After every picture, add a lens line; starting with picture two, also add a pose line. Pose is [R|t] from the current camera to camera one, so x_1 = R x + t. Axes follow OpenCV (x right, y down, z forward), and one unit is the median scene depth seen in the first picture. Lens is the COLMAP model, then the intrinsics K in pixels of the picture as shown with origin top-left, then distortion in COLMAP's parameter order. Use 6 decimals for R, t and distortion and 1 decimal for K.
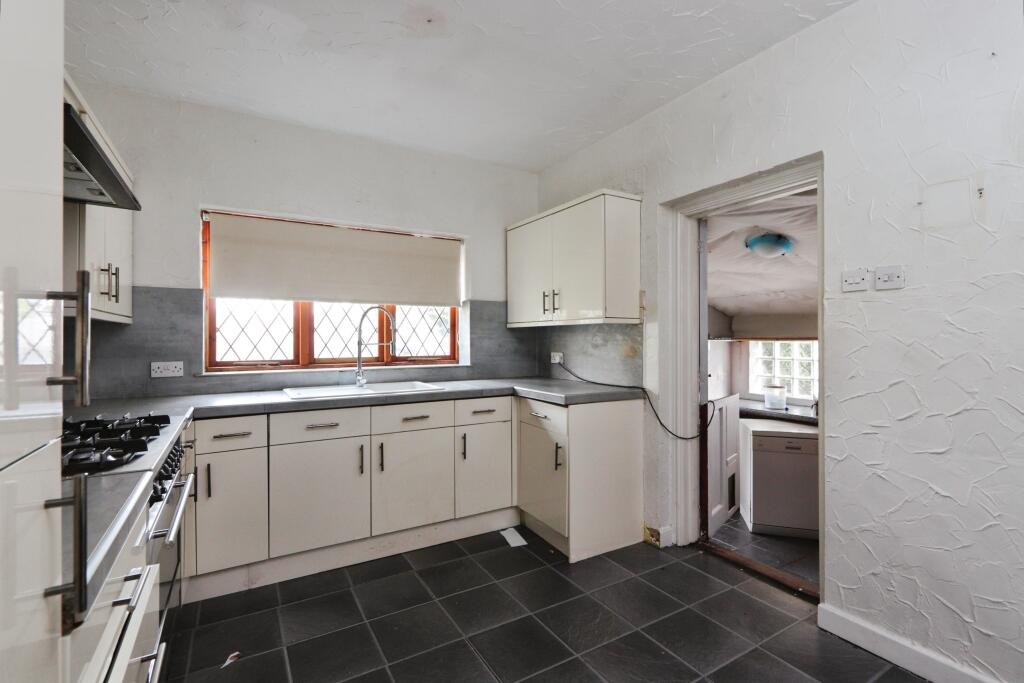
lens RADIAL K [[471.9, 0, 509.8], [0, 471.9, 336.0], [0, 0, 1]] dist [0.003786, 0.000241]
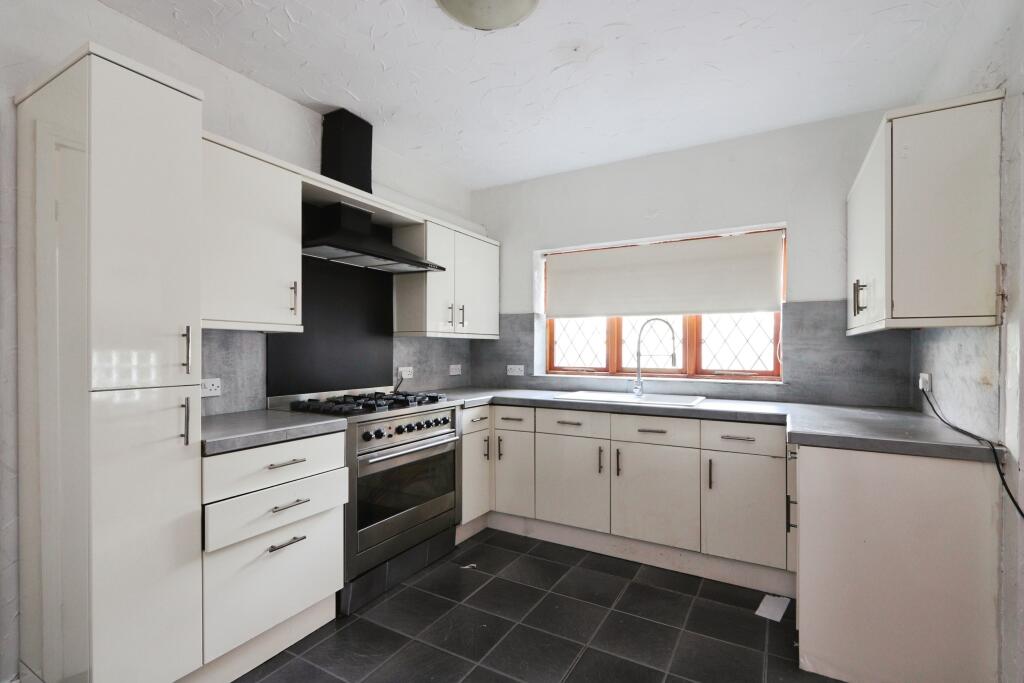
lens RADIAL K [[471.9, 0, 506.6], [0, 471.9, 350.8], [0, 0, 1]] dist [0.003786, 0.000241]
pose [[0.491236, 0.007770, -0.870992, 0.463845], [-0.000186, 0.999961, 0.008815, -0.001773], [0.871027, -0.004168, 0.491218, 0.237122]]
